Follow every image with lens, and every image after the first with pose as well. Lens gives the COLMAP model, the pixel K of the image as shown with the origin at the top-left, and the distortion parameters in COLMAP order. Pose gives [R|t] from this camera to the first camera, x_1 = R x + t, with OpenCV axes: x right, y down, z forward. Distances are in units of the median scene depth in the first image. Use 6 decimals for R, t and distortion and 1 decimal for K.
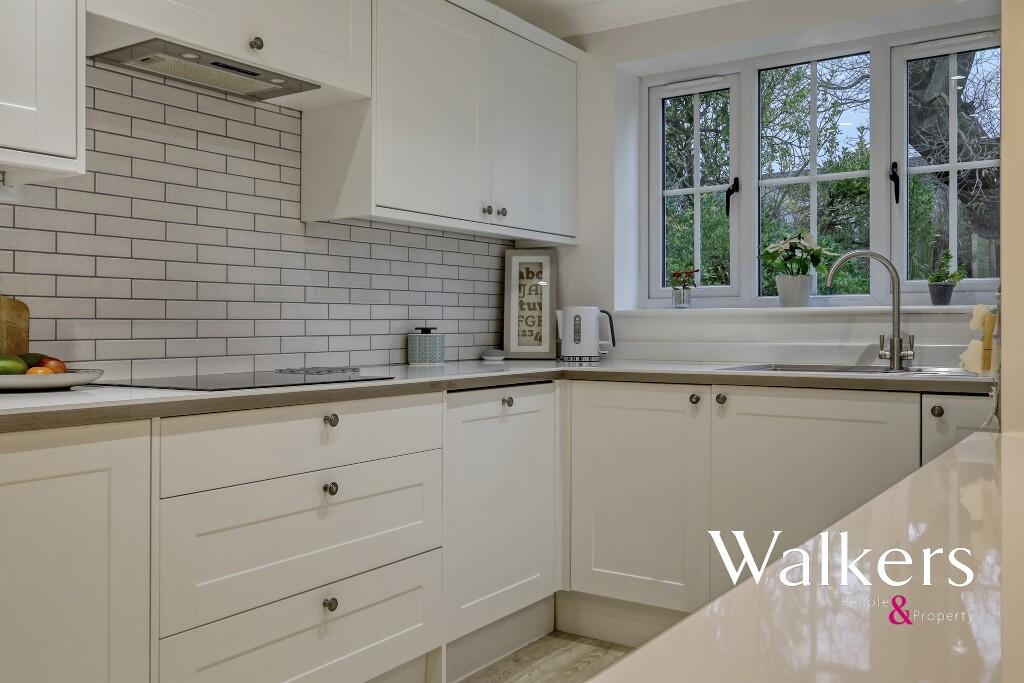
lens RADIAL K [[892.8, 0, 511.6], [0, 892.8, 321.7], [0, 0, 1]] dist [0.002273, 0.004573]
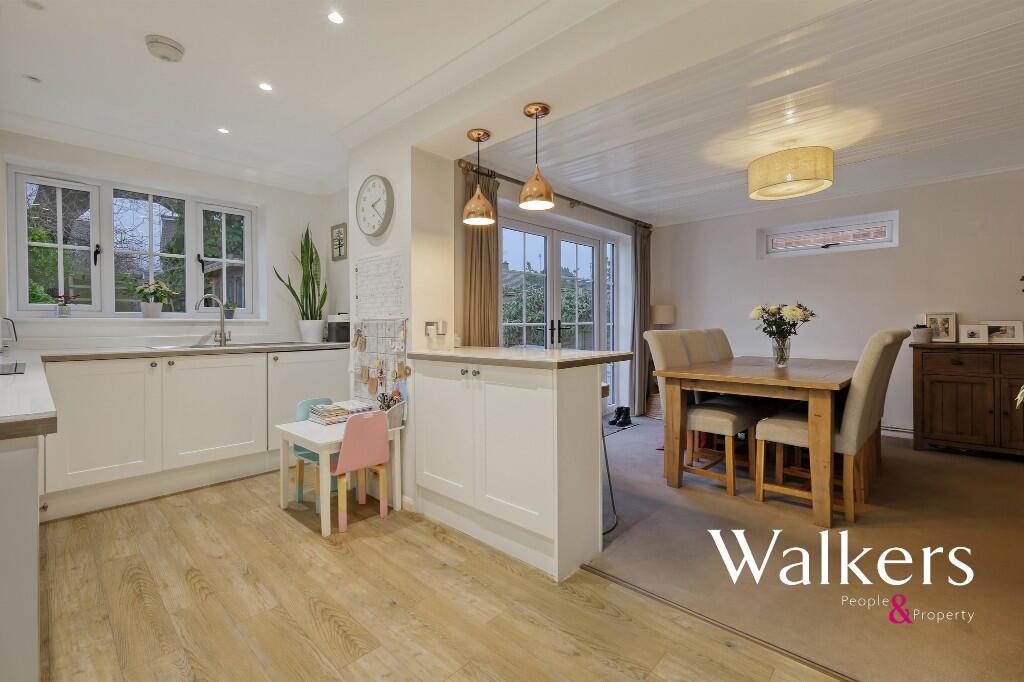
lens RADIAL K [[444.7, 0, 515.0], [0, 444.7, 325.2], [0, 0, 1]] dist [-0.000133, -0.000151]
pose [[0.166295, -0.002404, 0.986073, -0.579104], [-0.000764, 0.999996, 0.002567, -0.004094], [-0.986076, -0.001180, 0.166292, 0.037687]]
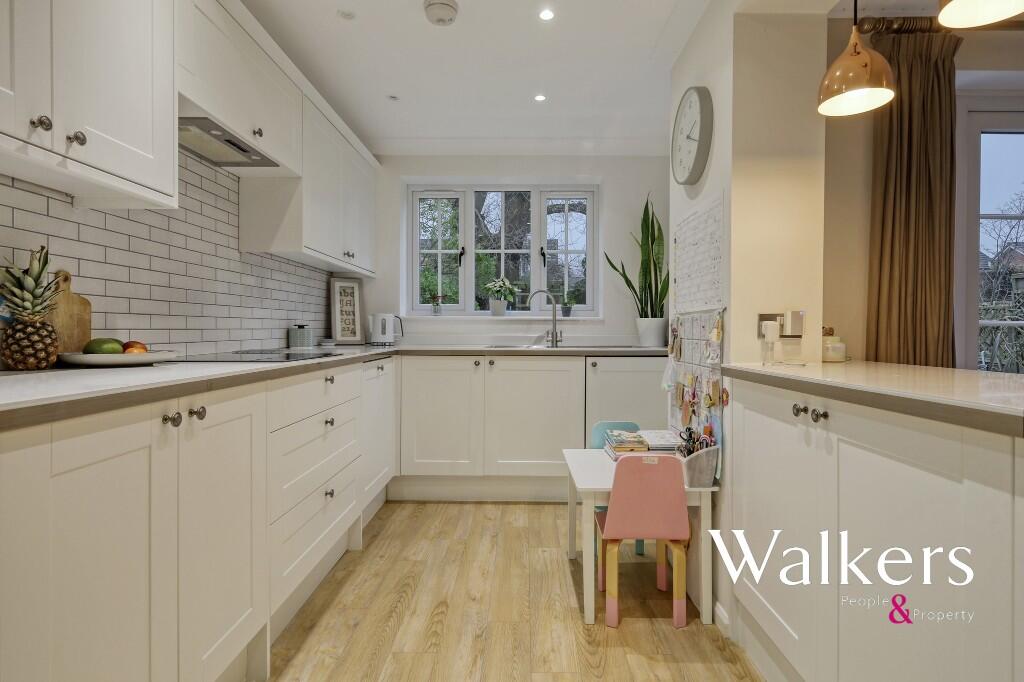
lens RADIAL K [[526.3, 0, 517.8], [0, 526.3, 332.4], [0, 0, 1]] dist [-0.001437, -0.000211]
pose [[0.834245, 0.003149, 0.551385, -0.310774], [-0.009228, 0.999923, 0.008251, 0.009717], [-0.551317, -0.011971, 0.834210, 0.013974]]
